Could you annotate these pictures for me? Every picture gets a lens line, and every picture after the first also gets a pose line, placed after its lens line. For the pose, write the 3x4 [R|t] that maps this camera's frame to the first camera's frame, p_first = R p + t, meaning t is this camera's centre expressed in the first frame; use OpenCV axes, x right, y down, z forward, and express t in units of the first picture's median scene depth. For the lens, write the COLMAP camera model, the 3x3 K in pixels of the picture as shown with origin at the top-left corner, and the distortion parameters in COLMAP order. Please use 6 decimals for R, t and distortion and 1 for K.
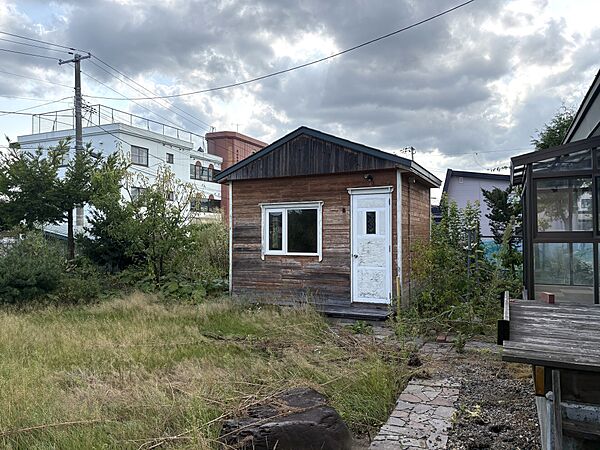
lens RADIAL K [[456.0, 0, 300.5], [0, 456.0, 226.2], [0, 0, 1]] dist [0.024837, -0.030537]
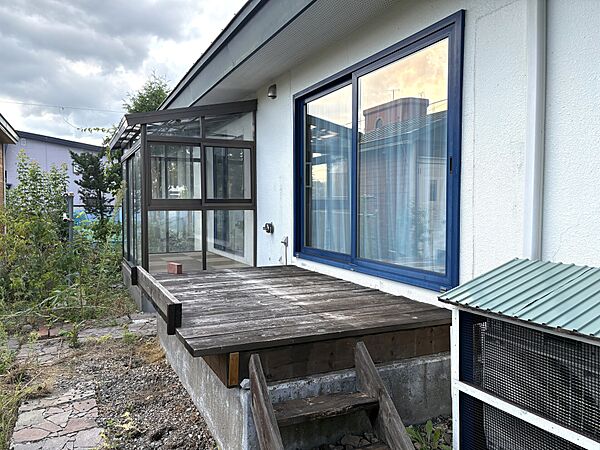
lens RADIAL K [[456.0, 0, 298.3], [0, 456.0, 225.4], [0, 0, 1]] dist [0.024837, -0.030537]
pose [[0.627825, -0.033007, 0.777655, -0.029195], [-0.015132, 0.998394, 0.054594, 0.013448], [-0.778208, -0.046043, 0.626317, 0.227645]]
